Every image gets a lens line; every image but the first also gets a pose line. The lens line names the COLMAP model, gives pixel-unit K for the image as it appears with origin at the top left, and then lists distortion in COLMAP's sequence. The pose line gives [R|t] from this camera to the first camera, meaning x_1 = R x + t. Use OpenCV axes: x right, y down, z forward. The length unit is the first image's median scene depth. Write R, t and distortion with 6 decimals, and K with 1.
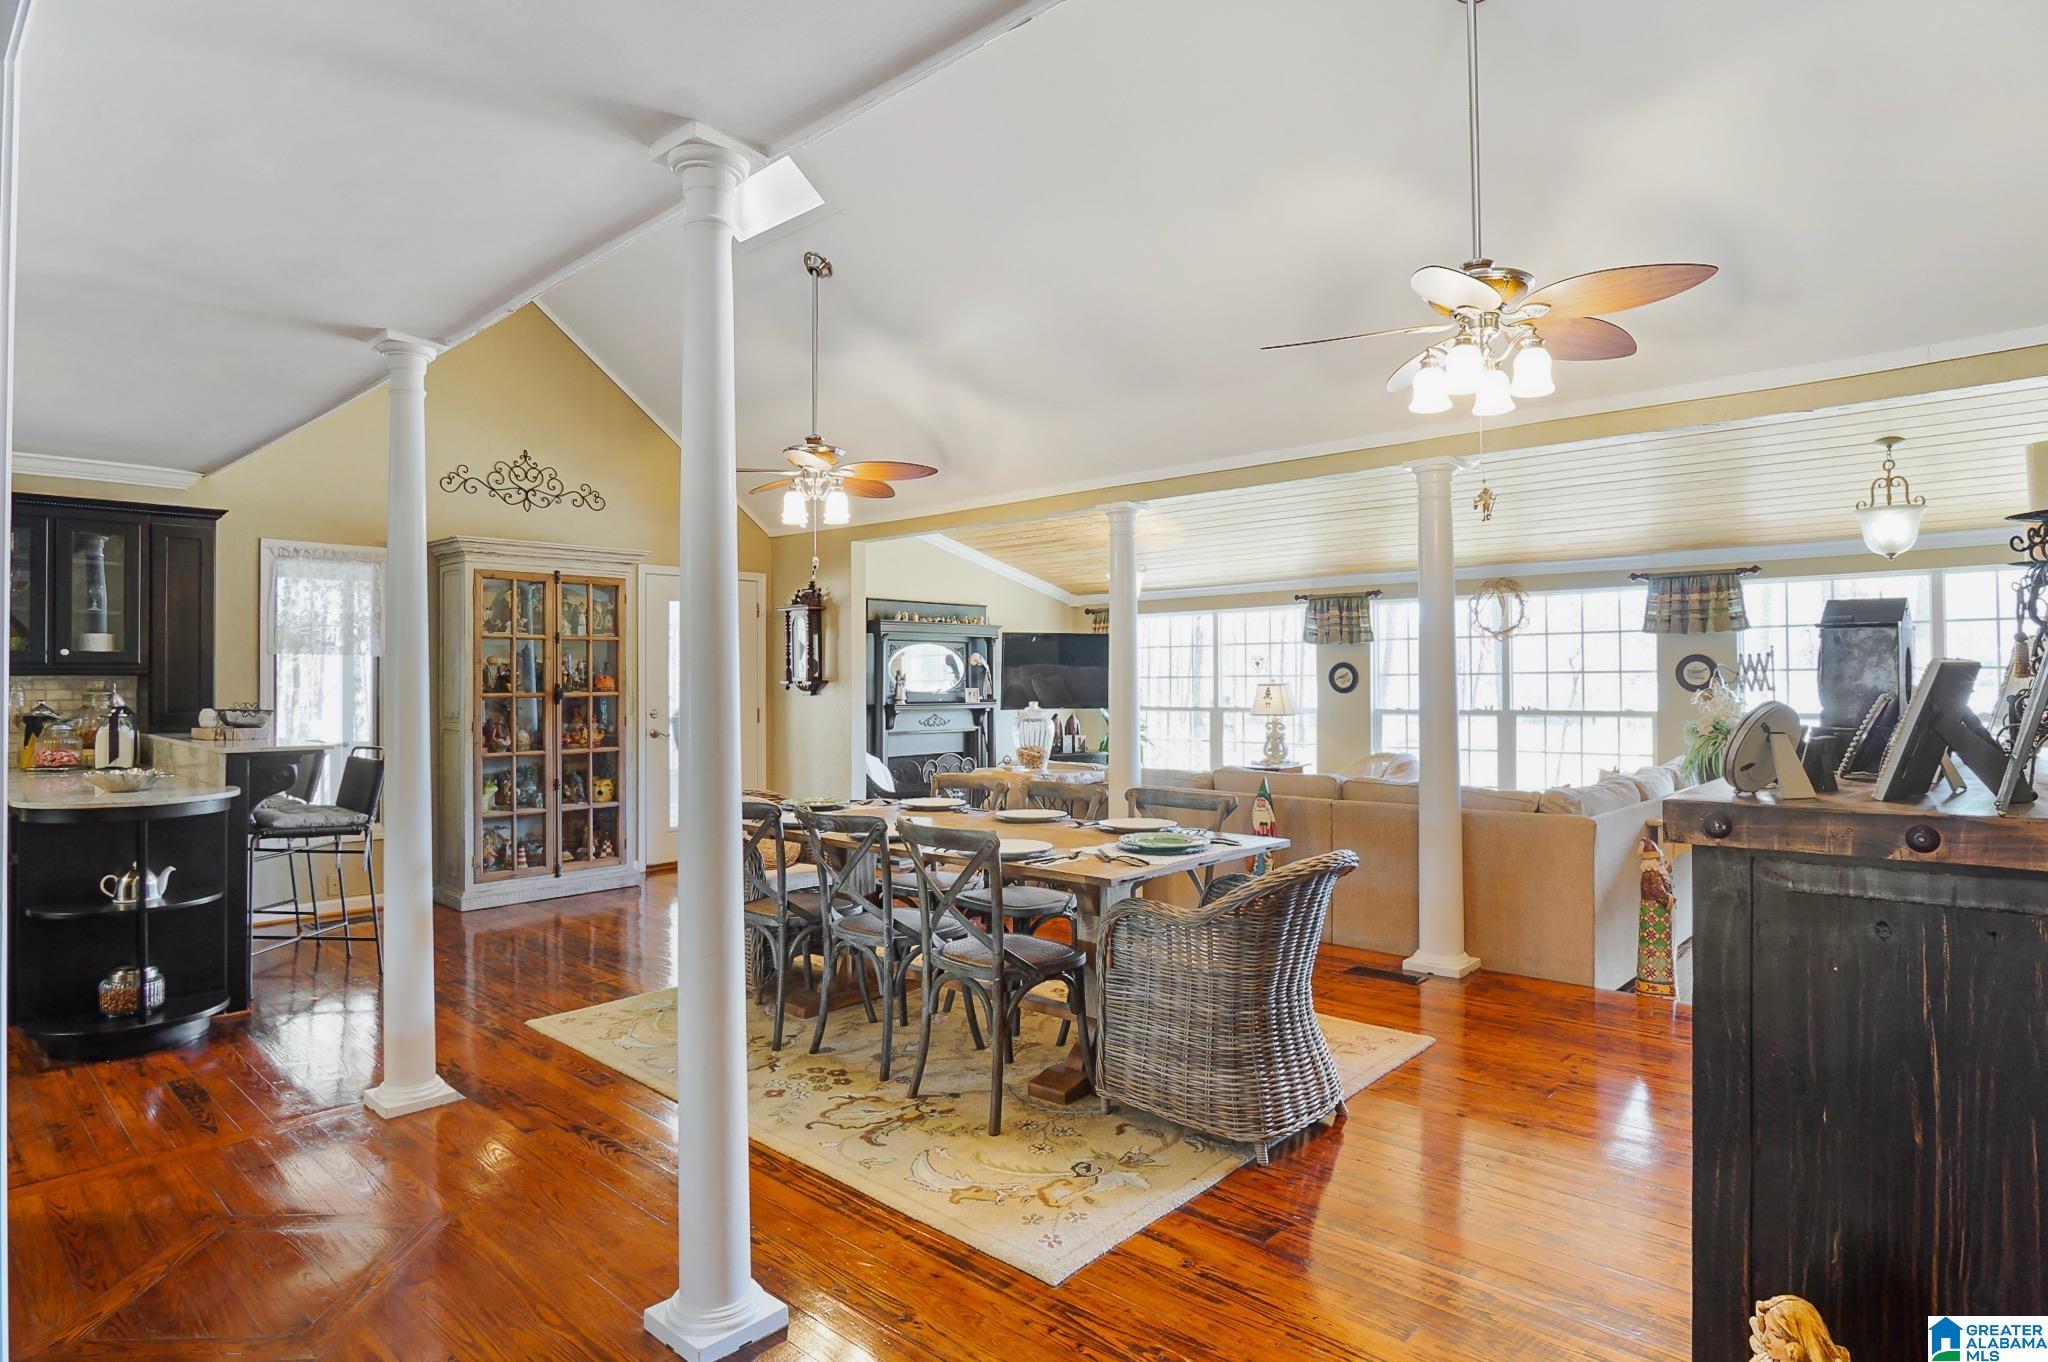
lens RADIAL K [[1106.8, 0, 1016.4], [0, 1106.8, 668.6], [0, 0, 1]] dist [-0.028214, 0.001386]
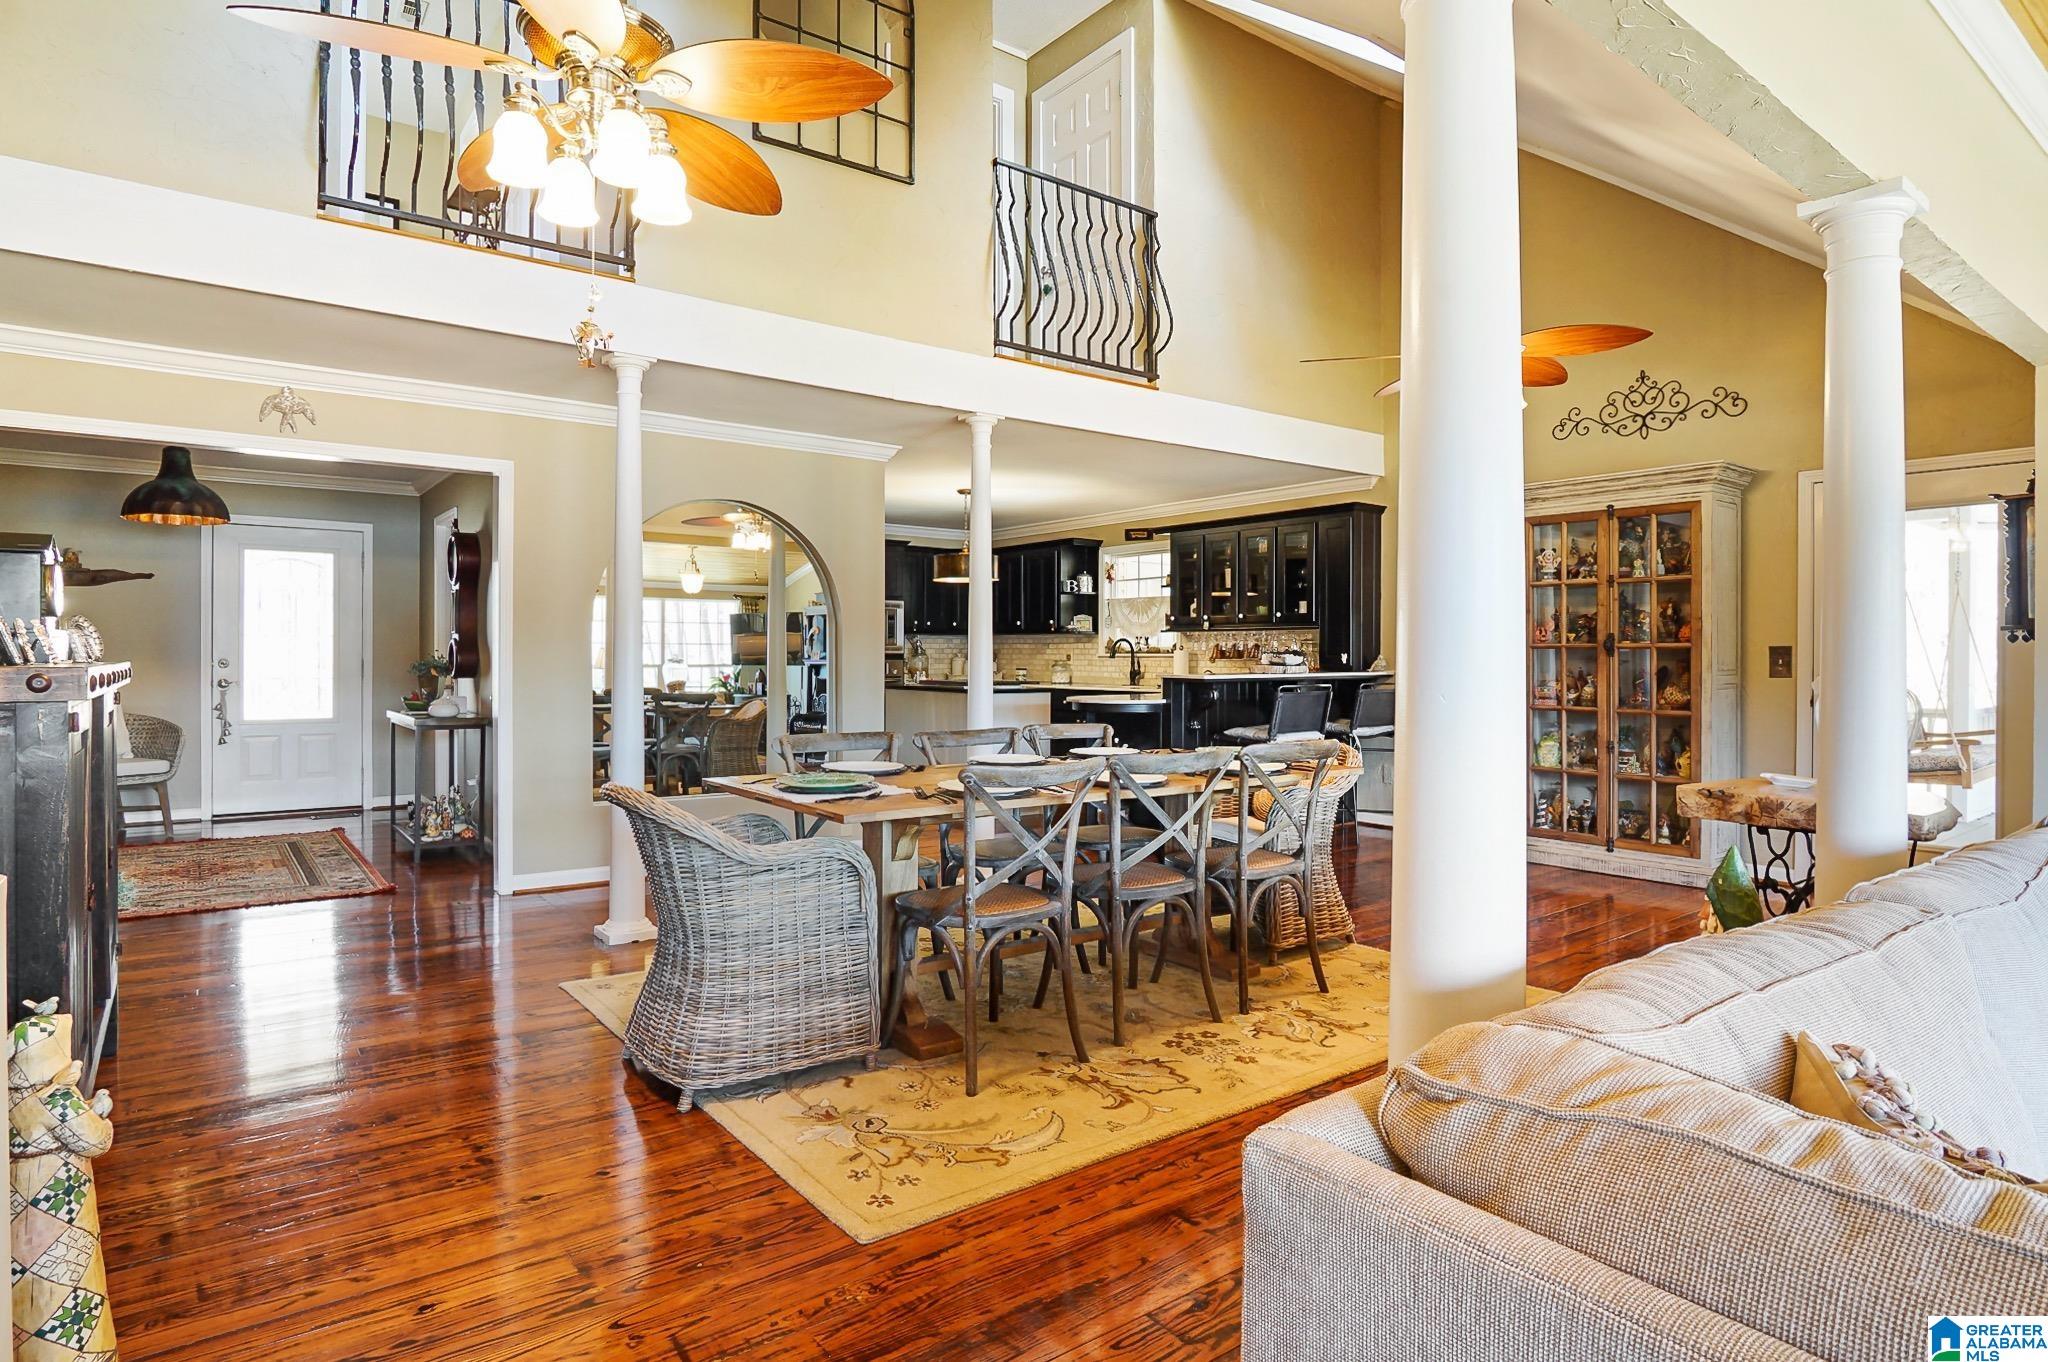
lens RADIAL K [[1097.5, 0, 1020.6], [0, 1097.5, 665.8], [0, 0, 1]] dist [-0.025336, -0.000406]
pose [[-0.173466, 0.014651, -0.984731, 0.523920], [0.006051, 0.999886, 0.013811, 0.024800], [0.984821, -0.003563, -0.173535, 0.683432]]
